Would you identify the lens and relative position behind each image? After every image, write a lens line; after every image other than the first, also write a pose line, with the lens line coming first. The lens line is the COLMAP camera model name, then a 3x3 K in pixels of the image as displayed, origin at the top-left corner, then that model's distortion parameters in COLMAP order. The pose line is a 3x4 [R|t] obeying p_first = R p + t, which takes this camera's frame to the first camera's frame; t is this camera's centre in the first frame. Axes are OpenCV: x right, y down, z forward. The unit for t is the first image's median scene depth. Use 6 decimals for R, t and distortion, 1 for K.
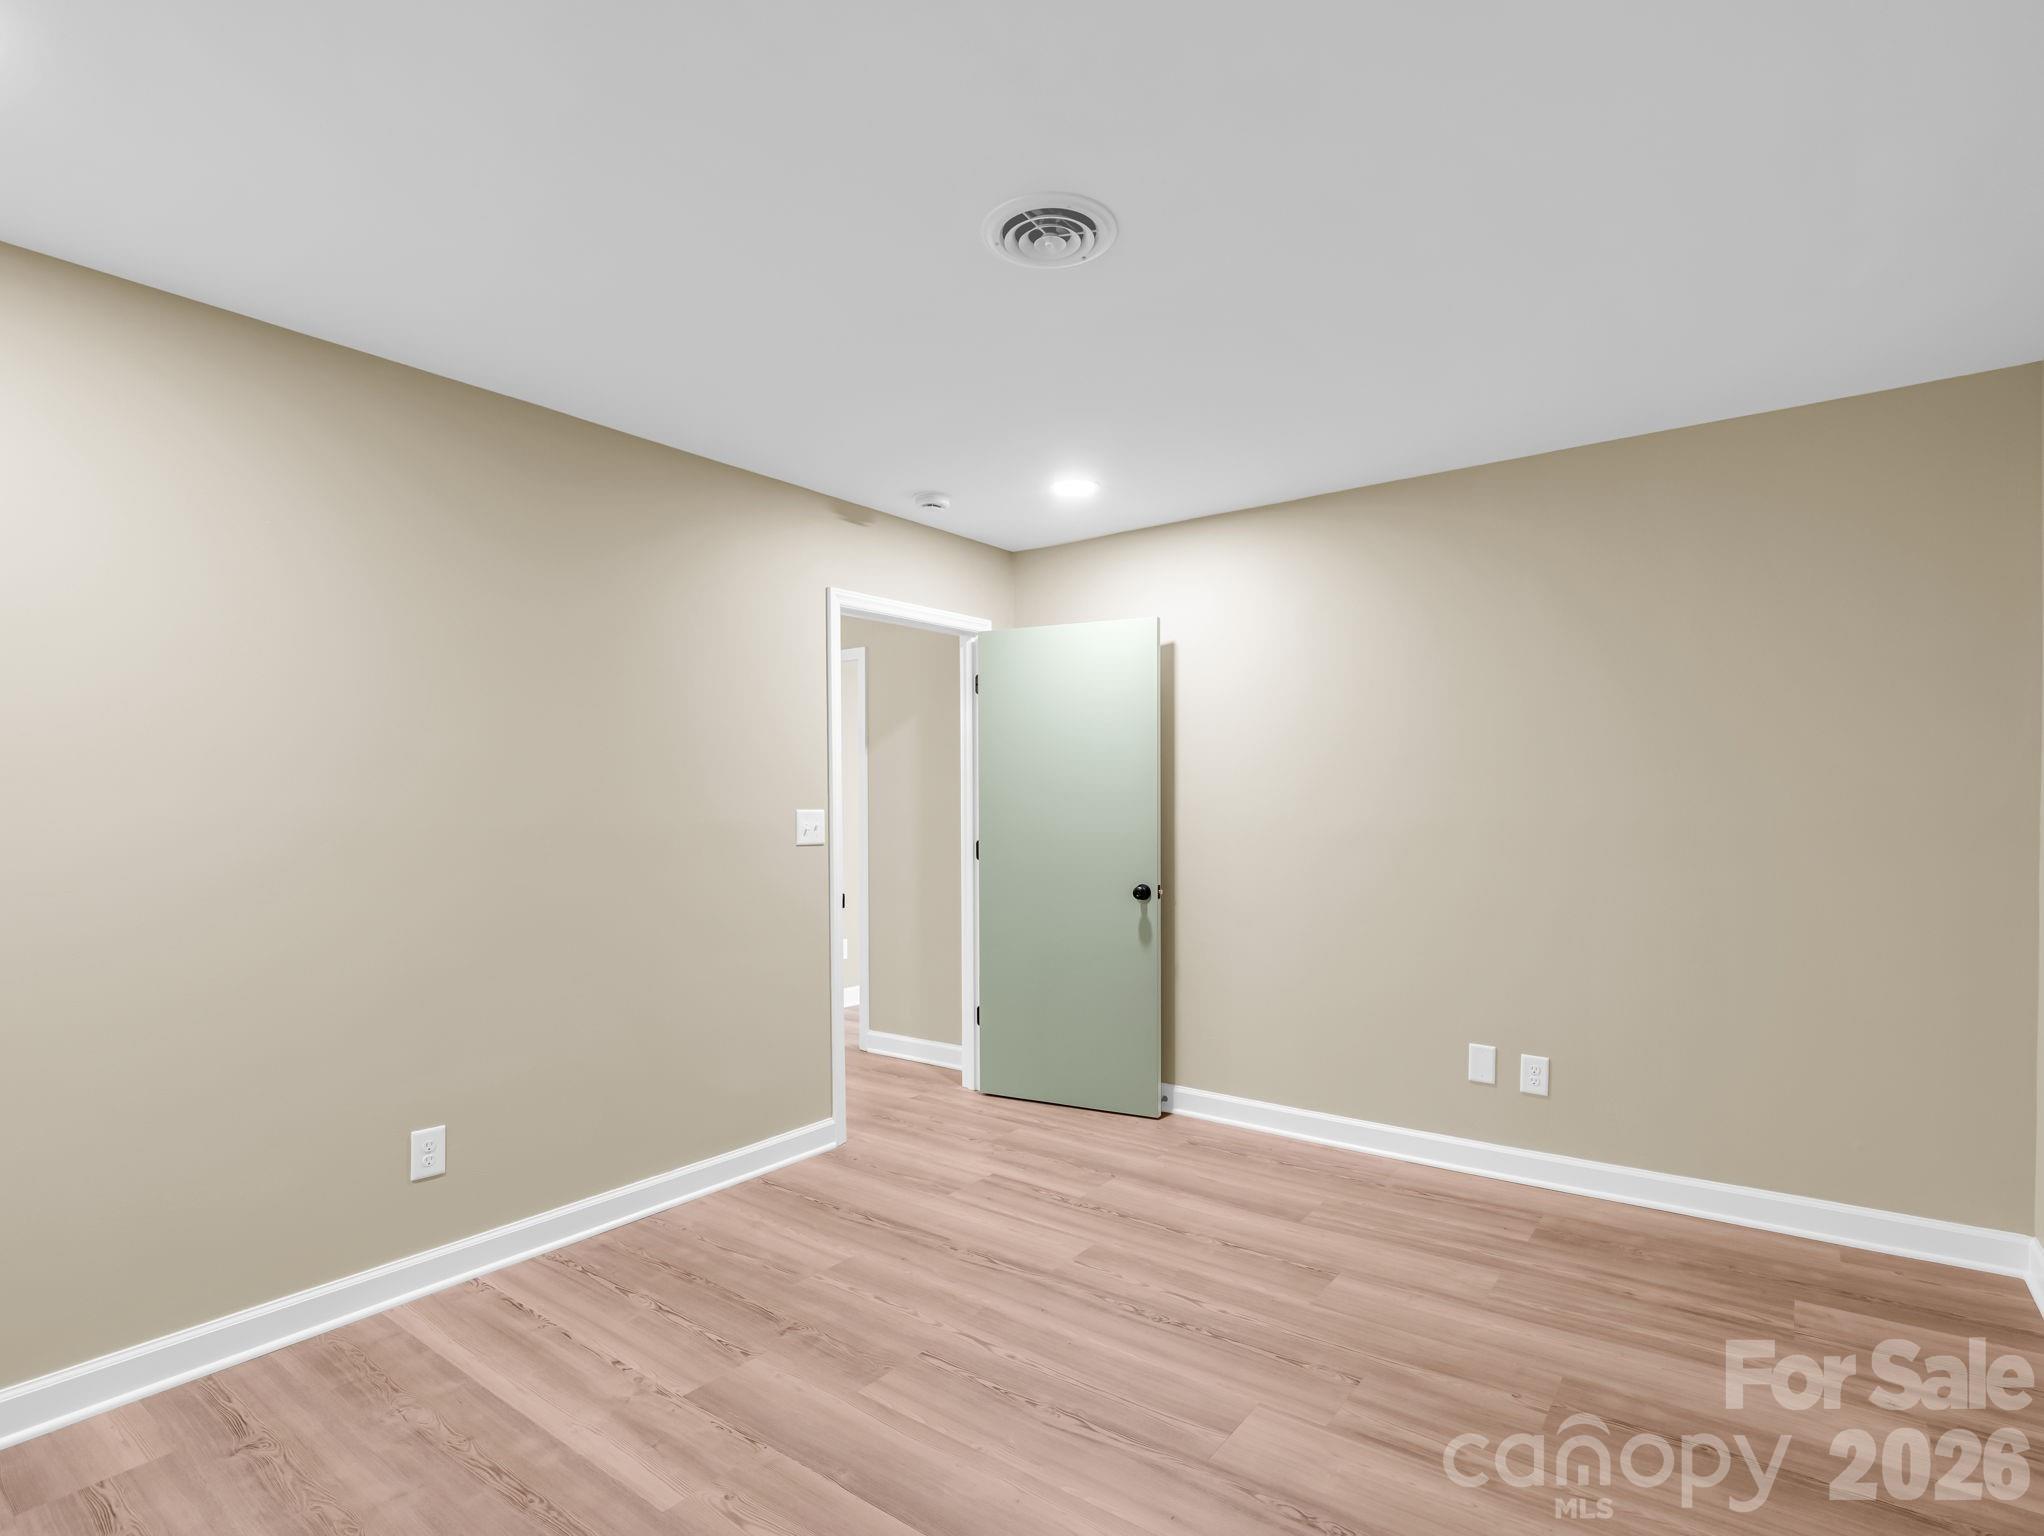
lens RADIAL K [[1020.0, 0, 1037.0], [0, 1020.0, 758.5], [0, 0, 1]] dist [-0.000885, -0.011307]
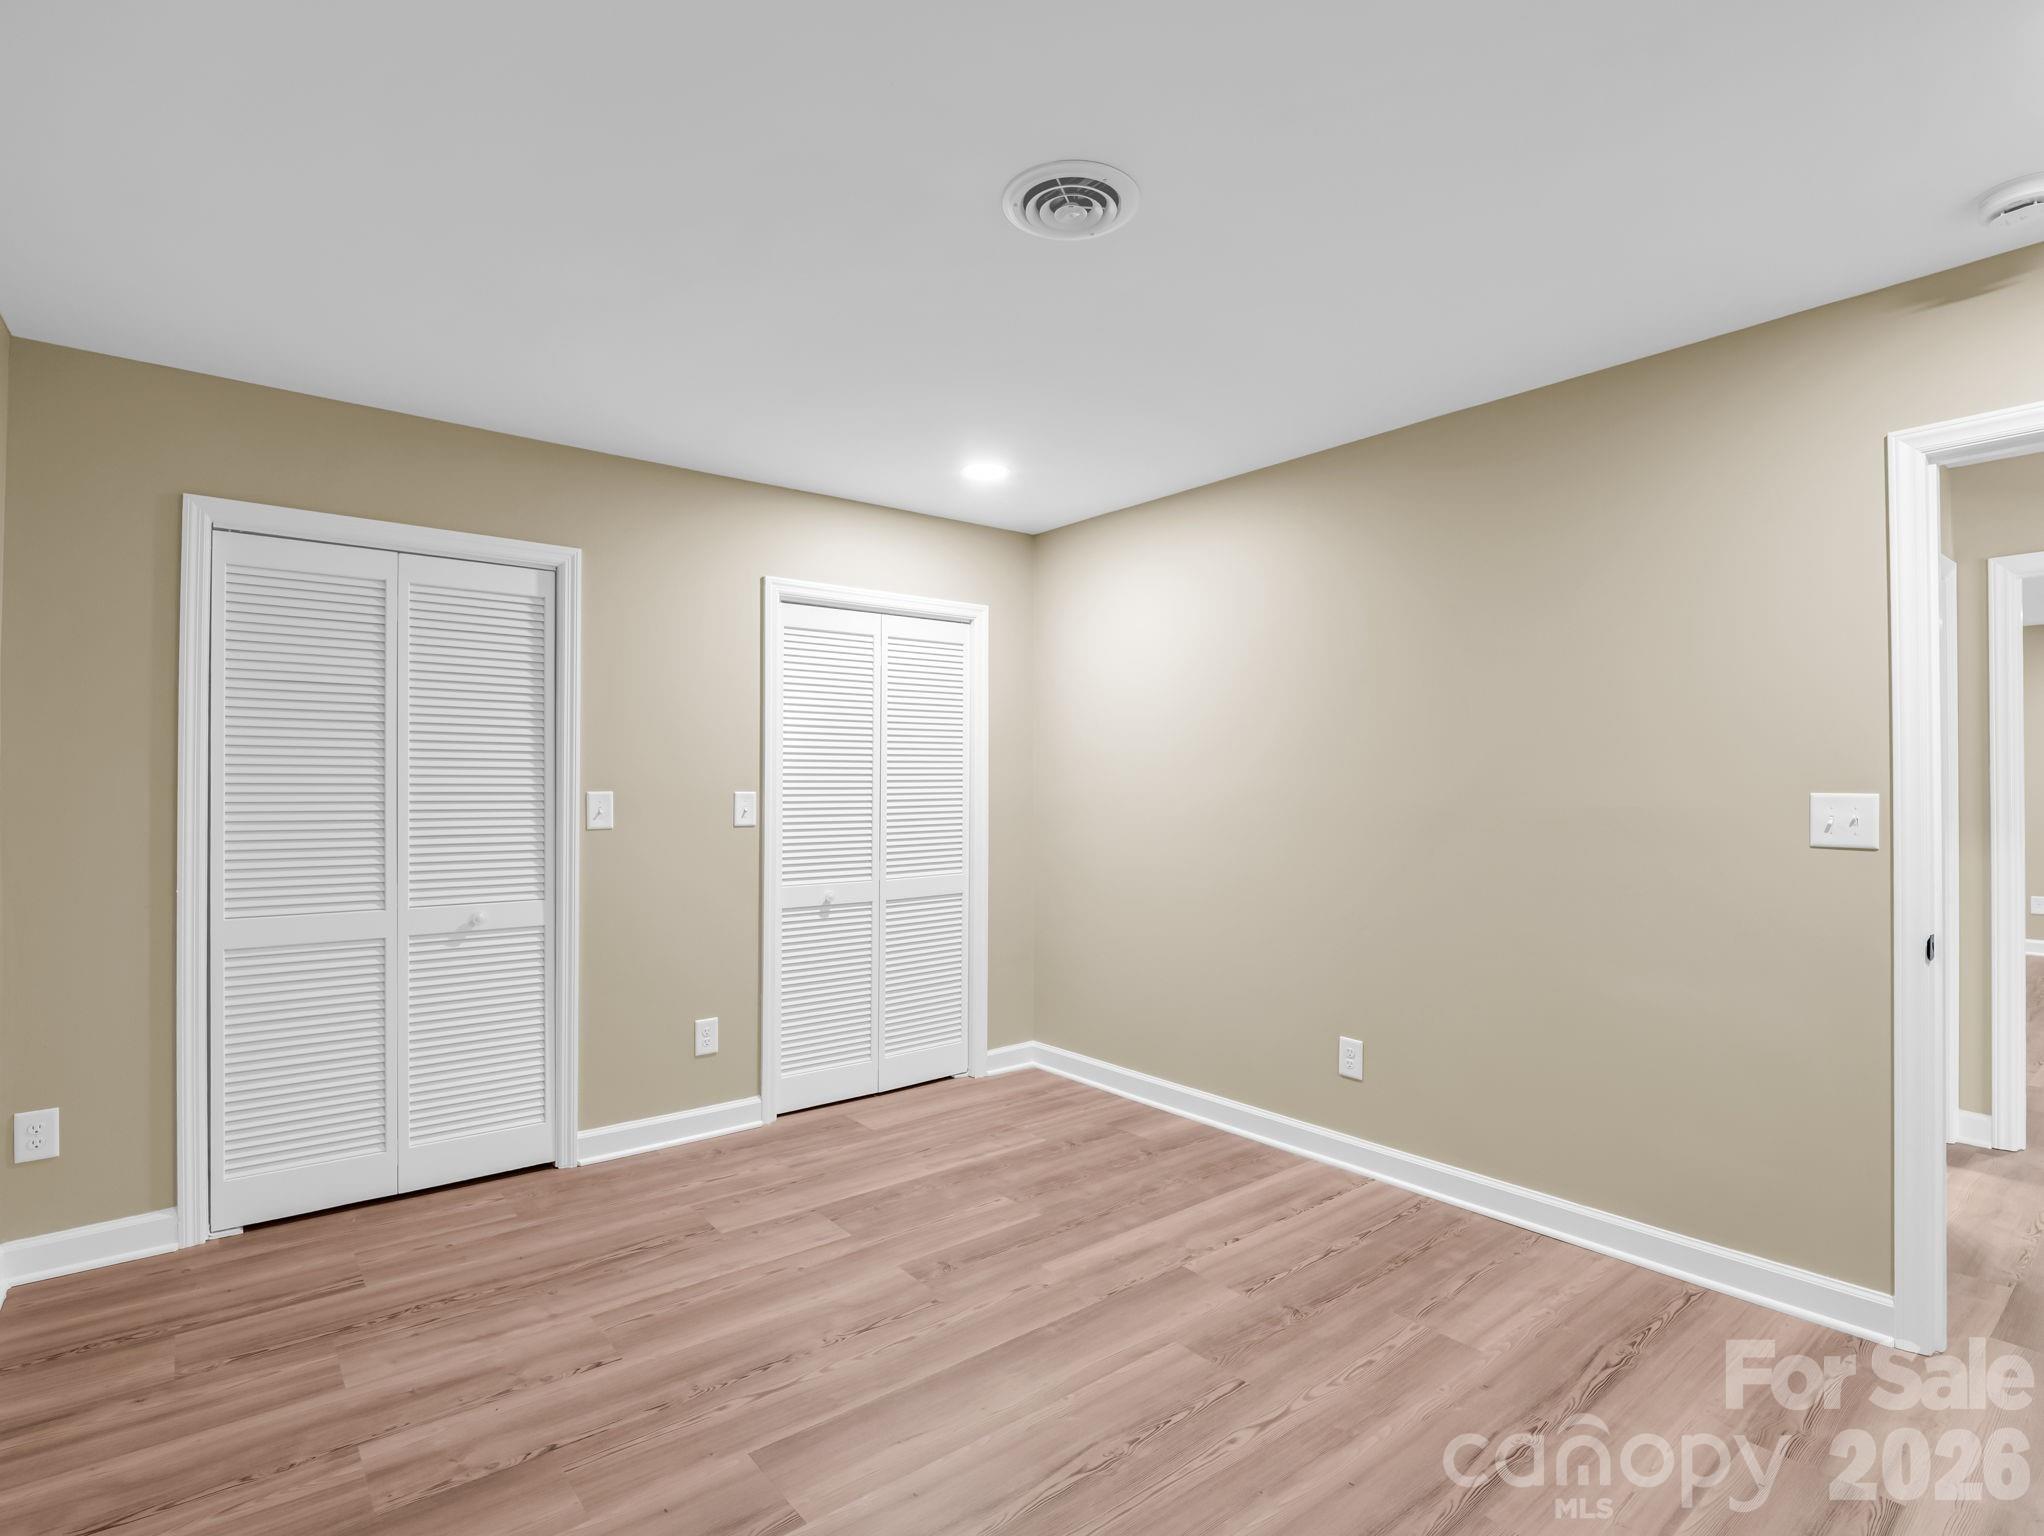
lens RADIAL K [[1020.0, 0, 1037.0], [0, 1020.0, 758.5], [0, 0, 1]] dist [-0.000885, -0.011307]
pose [[-0.248881, -0.026775, -0.968164, 0.823379], [0.048605, 0.998013, -0.040095, 0.046108], [0.967314, -0.057036, -0.247085, 1.054486]]
